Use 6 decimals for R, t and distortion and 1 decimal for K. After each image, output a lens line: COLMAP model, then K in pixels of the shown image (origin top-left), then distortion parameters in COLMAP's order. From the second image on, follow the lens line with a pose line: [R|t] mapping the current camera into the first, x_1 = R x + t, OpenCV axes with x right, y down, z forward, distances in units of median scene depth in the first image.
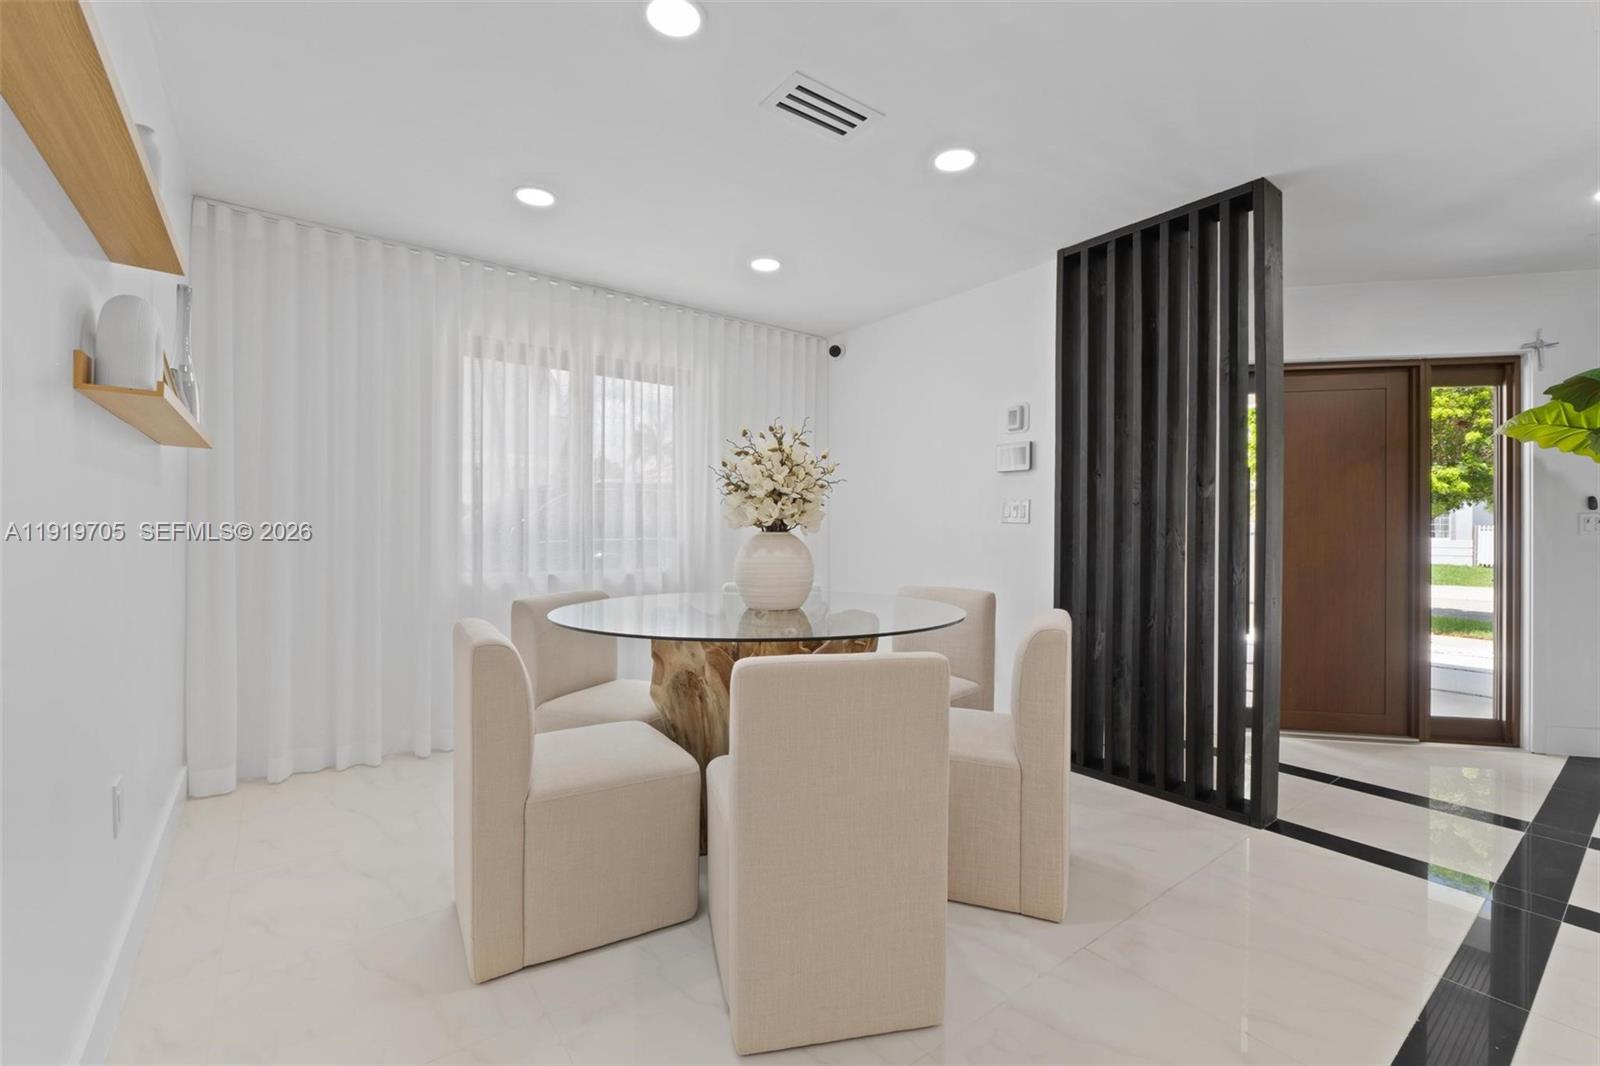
lens RADIAL K [[682.6, 0, 802.9], [0, 682.6, 537.1], [0, 0, 1]] dist [-0.002008, -0.000251]
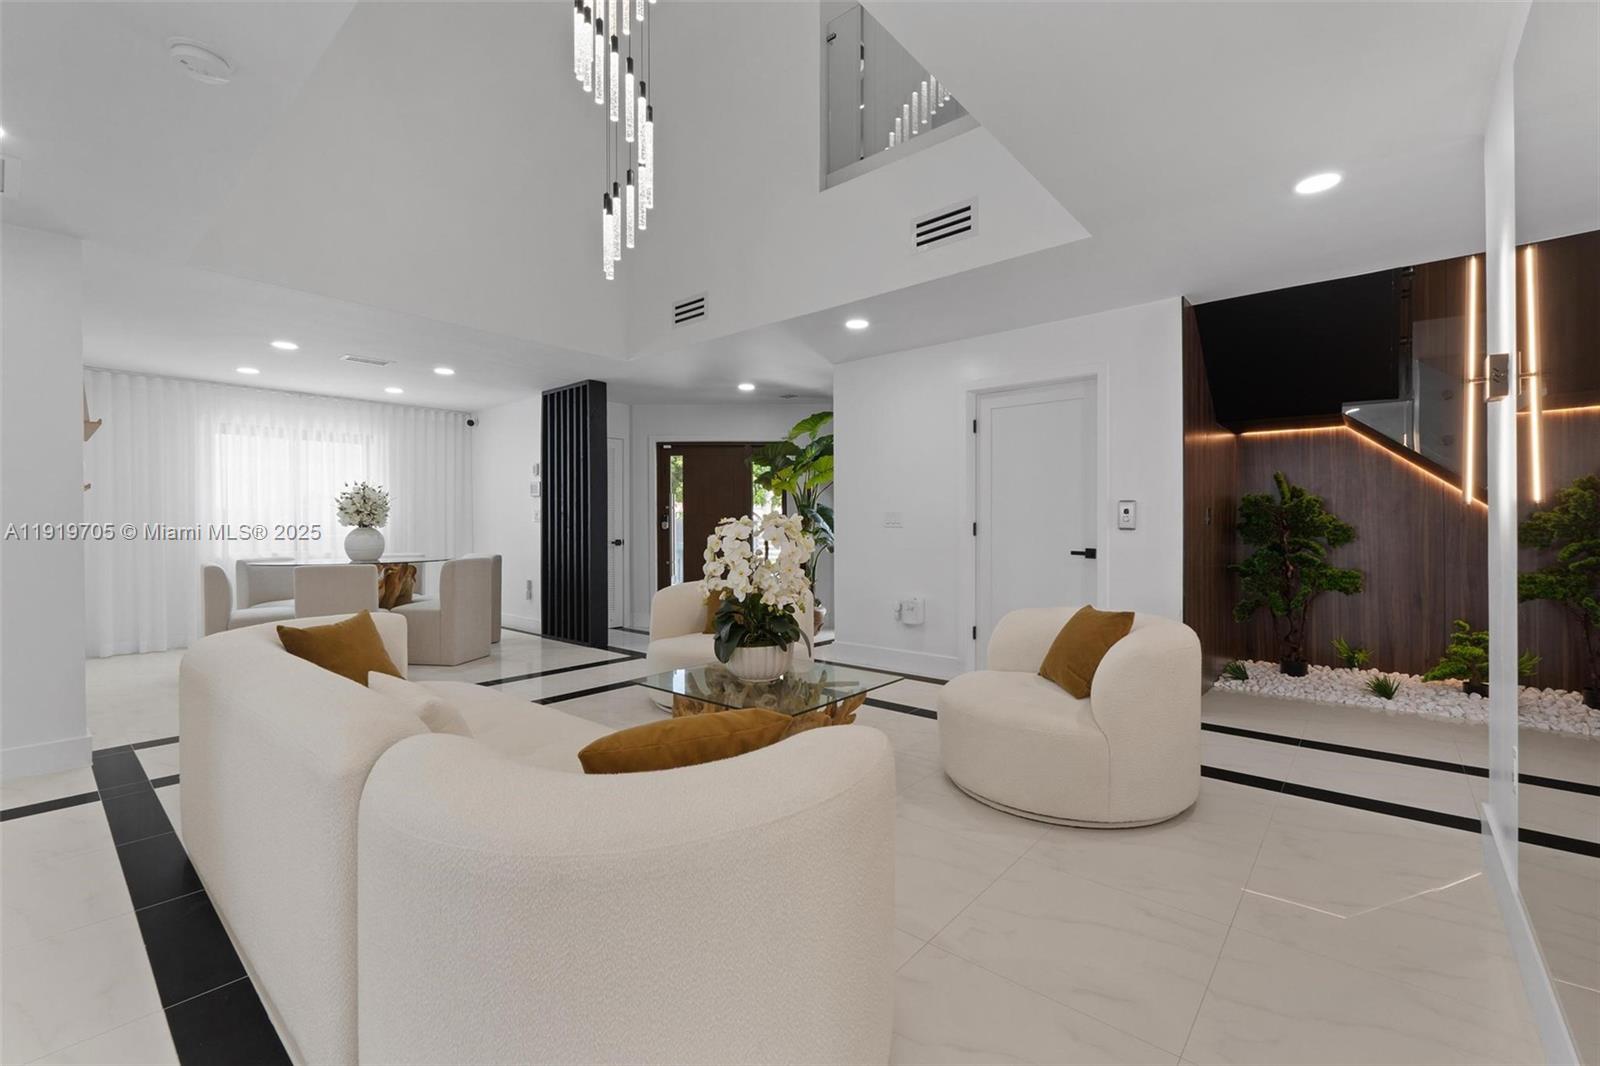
lens RADIAL K [[664.2, 0, 805.4], [0, 664.2, 515.3], [0, 0, 1]] dist [-0.000999, -0.000076]
pose [[0.975566, -0.014423, 0.219231, 0.737015], [0.014317, 0.999895, 0.002073, -0.023372], [-0.219238, 0.001116, 0.975671, -1.228691]]
